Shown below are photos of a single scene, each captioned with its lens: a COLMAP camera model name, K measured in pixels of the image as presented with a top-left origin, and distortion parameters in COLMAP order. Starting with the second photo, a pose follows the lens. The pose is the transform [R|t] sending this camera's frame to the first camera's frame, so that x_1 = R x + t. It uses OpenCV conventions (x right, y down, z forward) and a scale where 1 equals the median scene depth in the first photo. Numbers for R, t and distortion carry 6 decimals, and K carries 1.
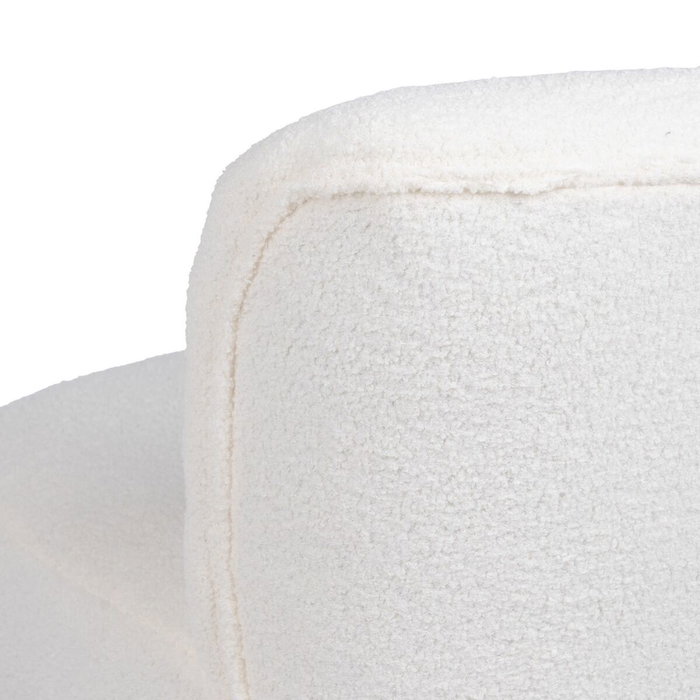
lens RADIAL K [[3090.3, 0, 349.0], [0, 3090.3, 351.0], [0, 0, 1]] dist [-0.080060, 0.000000]
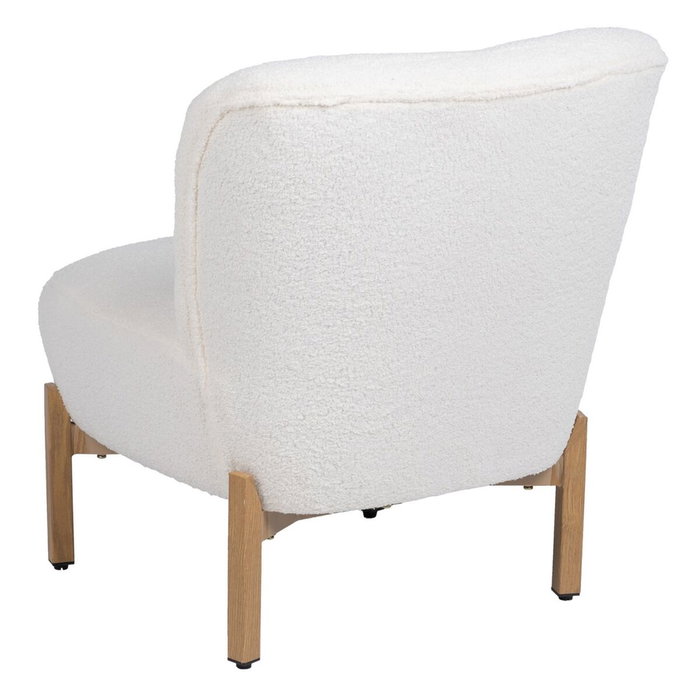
lens RADIAL K [[3090.3, 0, 350.7], [0, 3090.3, 349.4], [0, 0, 1]] dist [-0.080060, 0.000000]
pose [[0.999953, -0.005214, -0.008127, 0.087210], [0.004736, 0.998320, -0.057752, 0.239133], [0.008415, 0.057710, 0.998298, -1.138876]]
